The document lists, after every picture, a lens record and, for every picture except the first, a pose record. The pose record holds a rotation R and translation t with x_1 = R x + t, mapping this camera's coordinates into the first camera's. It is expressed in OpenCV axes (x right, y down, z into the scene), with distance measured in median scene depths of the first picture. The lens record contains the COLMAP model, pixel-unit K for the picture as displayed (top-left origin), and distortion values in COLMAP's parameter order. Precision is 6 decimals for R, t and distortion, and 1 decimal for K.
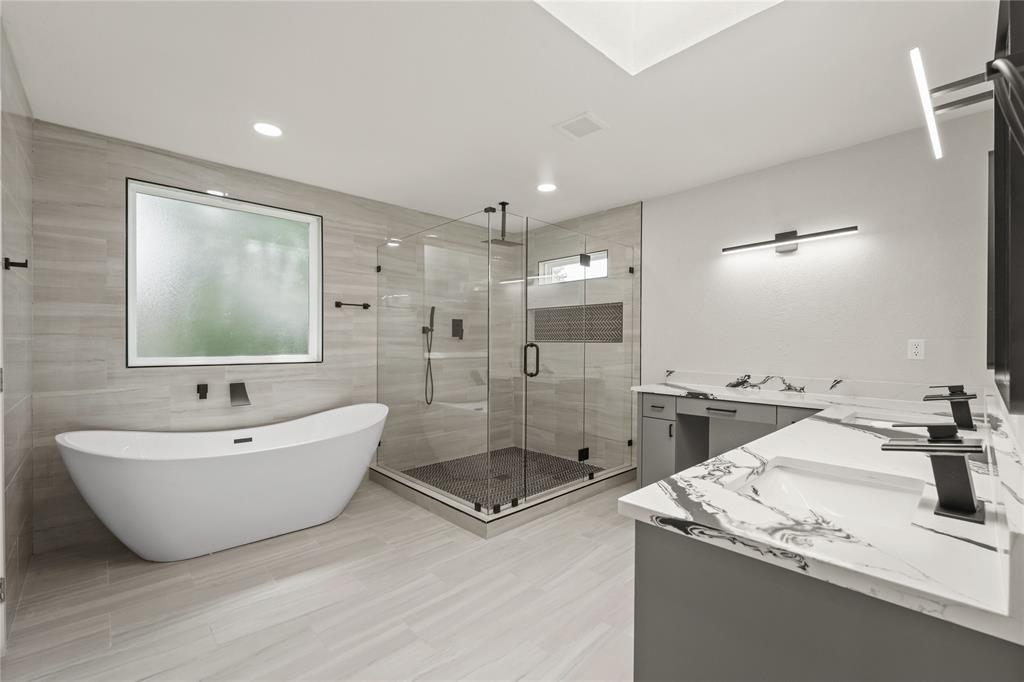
lens RADIAL K [[441.0, 0, 511.8], [0, 441.0, 344.2], [0, 0, 1]] dist [-0.001050, -0.000011]
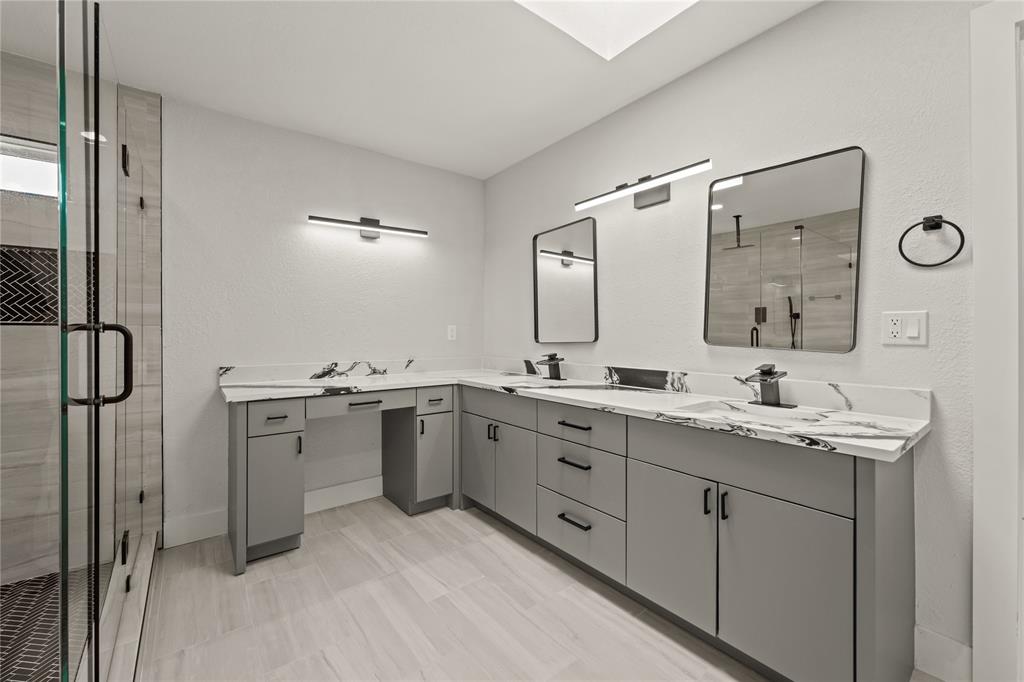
lens RADIAL K [[417.7, 0, 511.2], [0, 417.7, 333.6], [0, 0, 1]] dist [0.002257, 0.000378]
pose [[0.100785, -0.005249, 0.994894, -0.303759], [0.003797, 0.999981, 0.004891, 0.007231], [-0.994901, 0.003284, 0.100803, 0.585438]]
